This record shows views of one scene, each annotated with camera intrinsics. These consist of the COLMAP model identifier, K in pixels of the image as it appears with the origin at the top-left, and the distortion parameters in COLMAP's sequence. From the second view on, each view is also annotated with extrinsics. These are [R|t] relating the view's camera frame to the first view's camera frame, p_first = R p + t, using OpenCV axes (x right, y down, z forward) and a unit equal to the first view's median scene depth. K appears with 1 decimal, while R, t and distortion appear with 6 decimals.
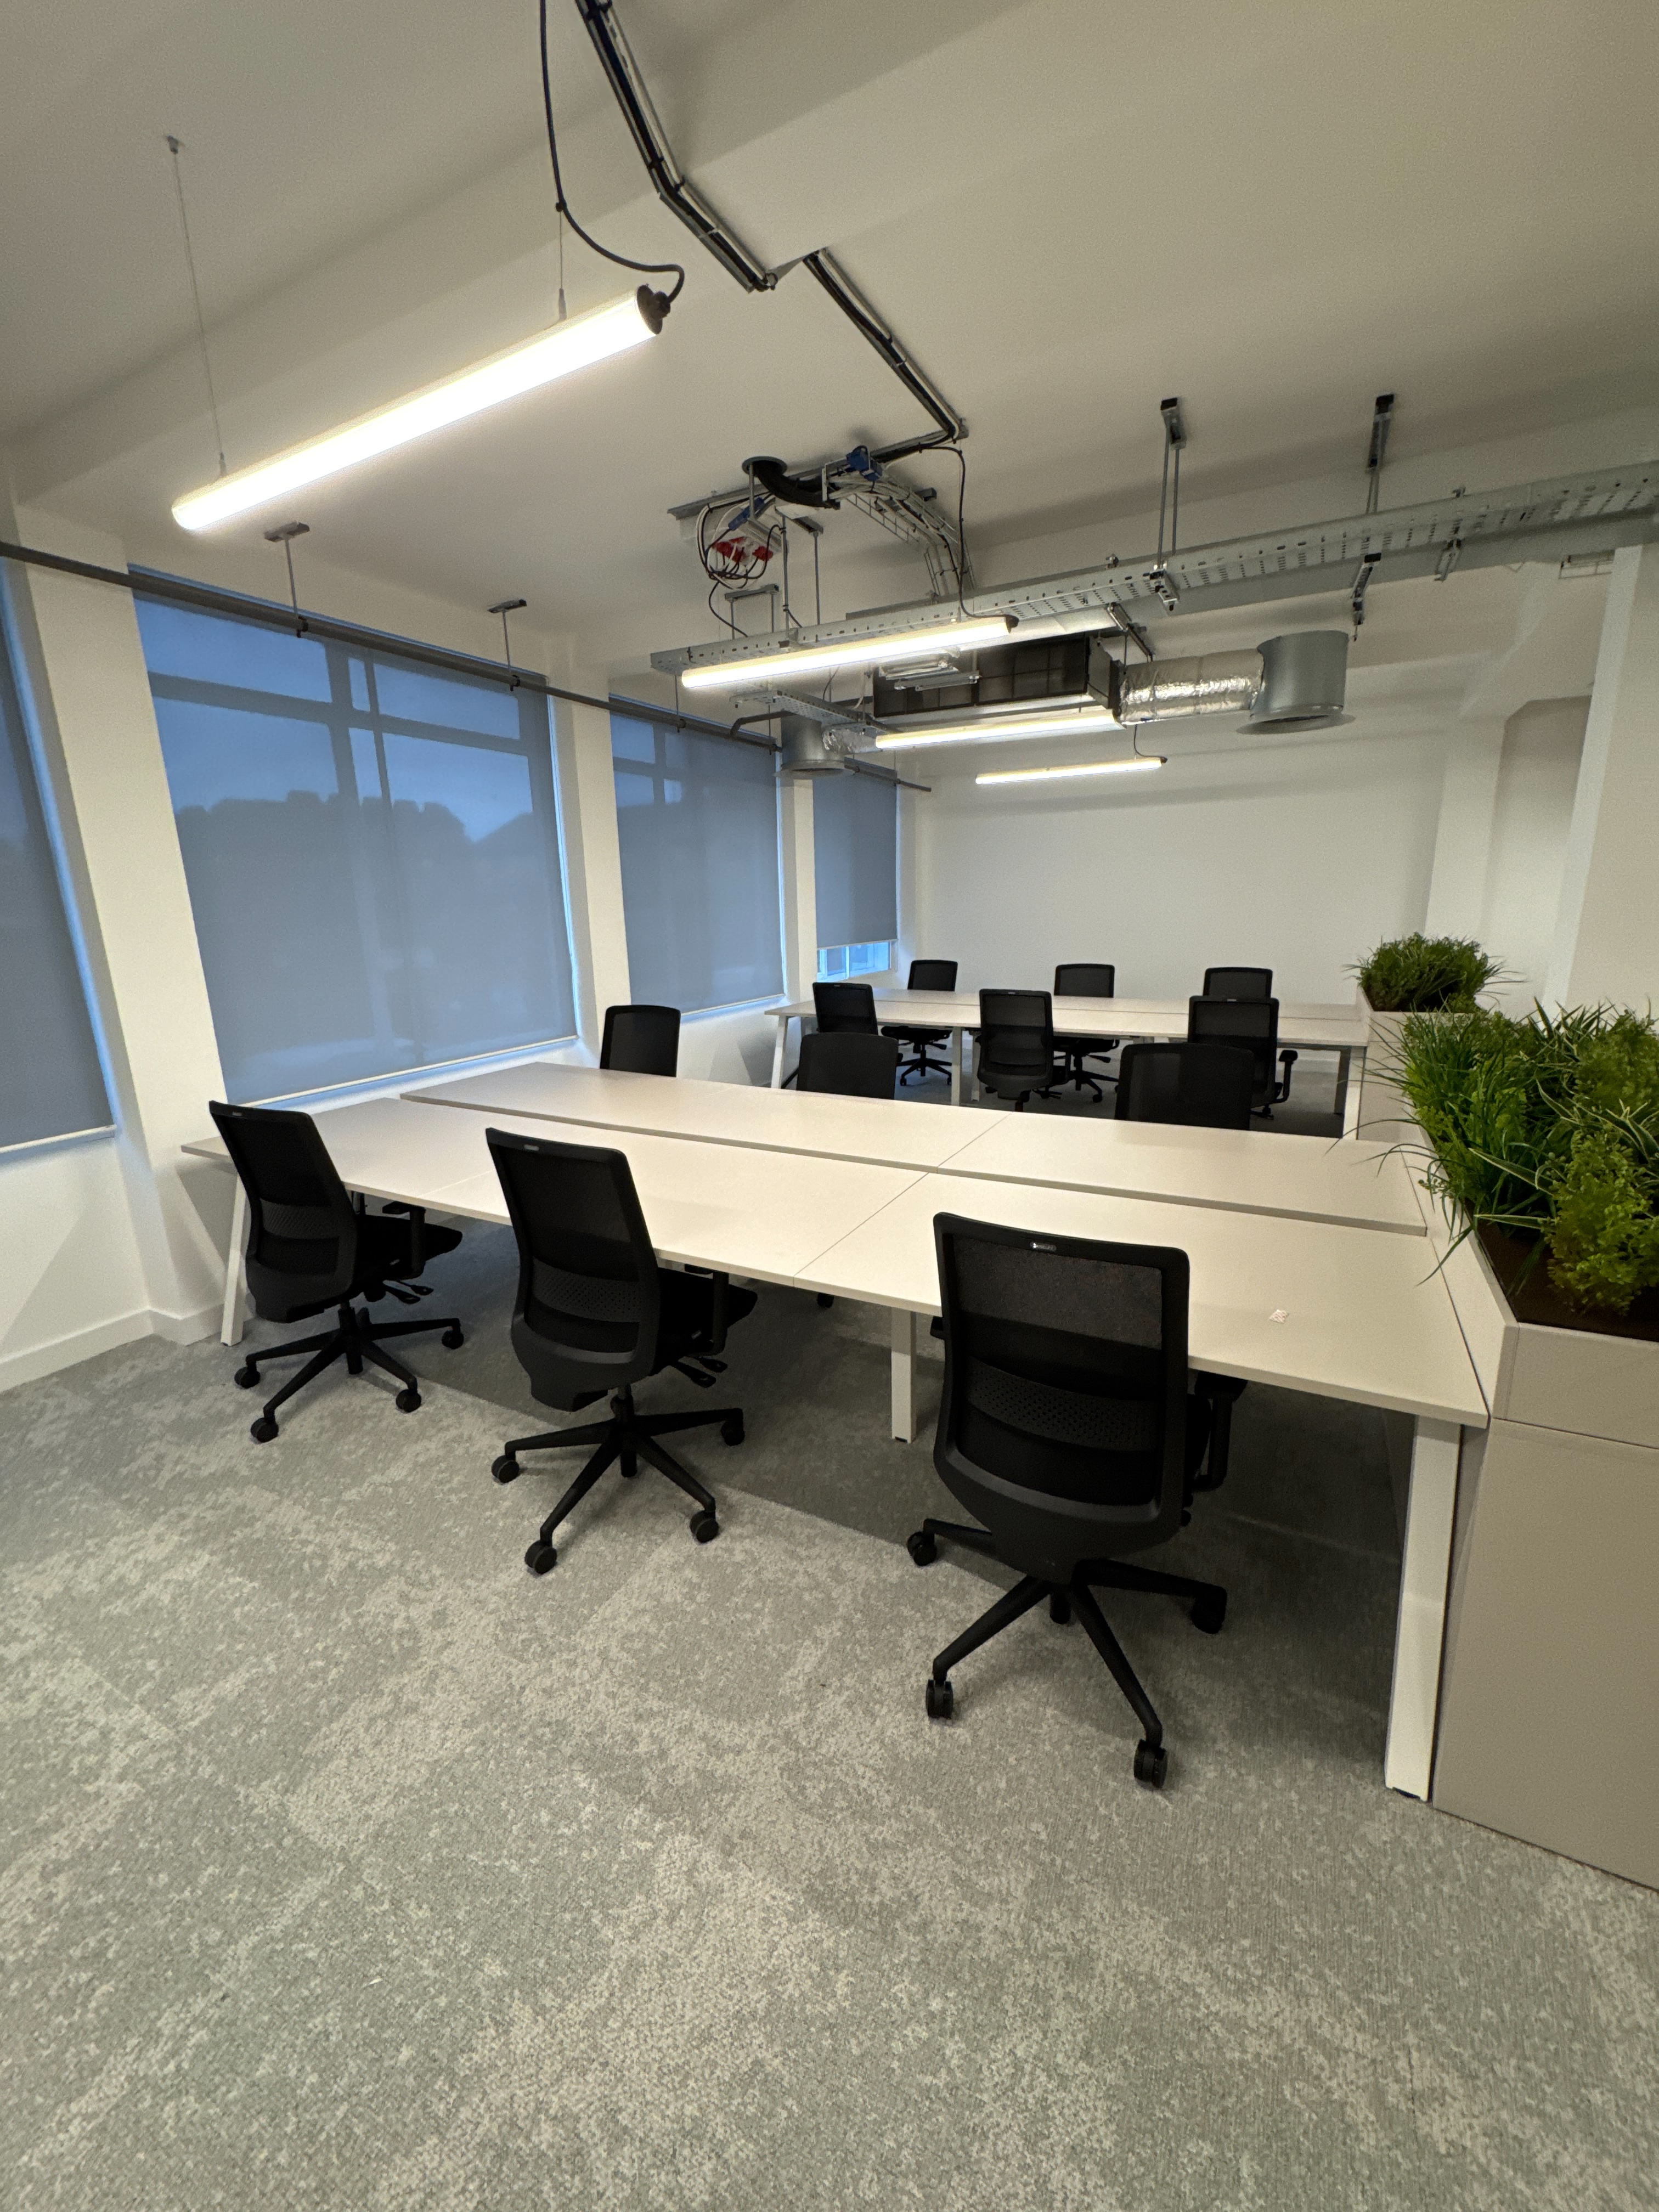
lens RADIAL K [[879.5, 0, 829.5], [0, 879.5, 1106.0], [0, 0, 1]] dist [-0.001750, 0.000416]
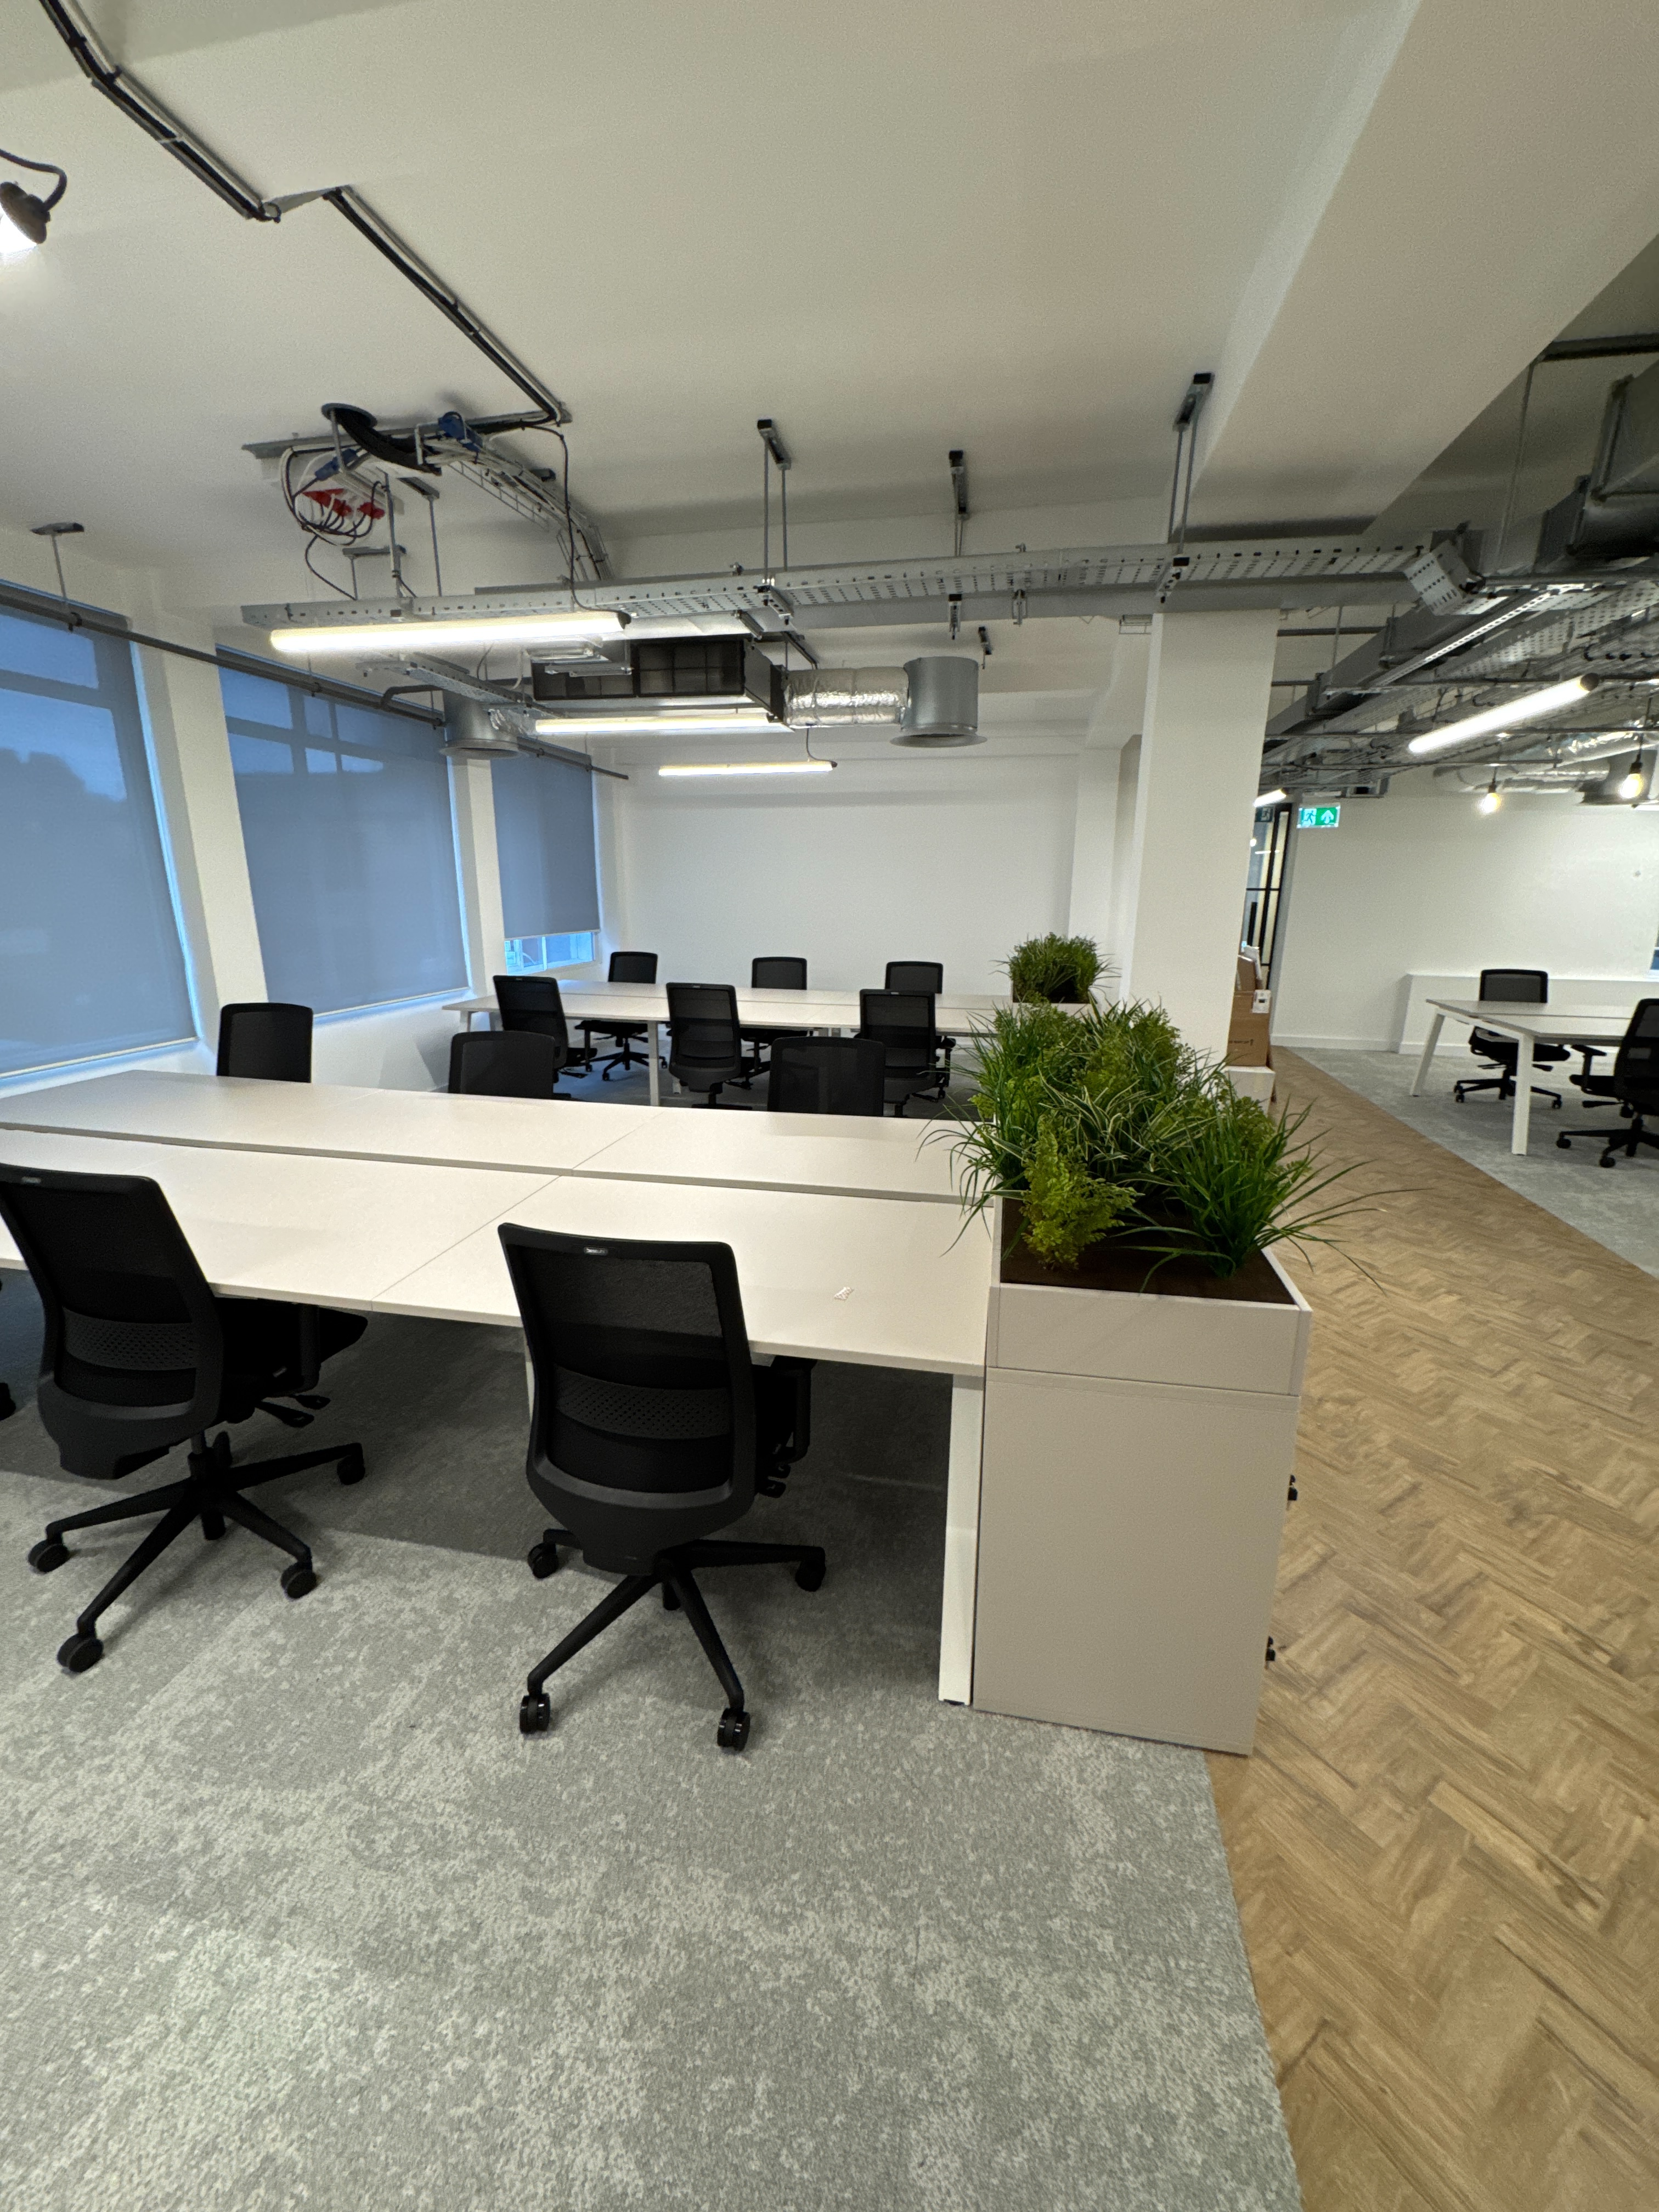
lens RADIAL K [[879.5, 0, 829.5], [0, 879.5, 1106.0], [0, 0, 1]] dist [-0.001750, 0.000416]
pose [[0.958778, -0.041075, 0.281171, 0.155648], [0.037547, 0.999134, 0.017927, -0.009878], [-0.281664, -0.006631, 0.959490, -0.029493]]
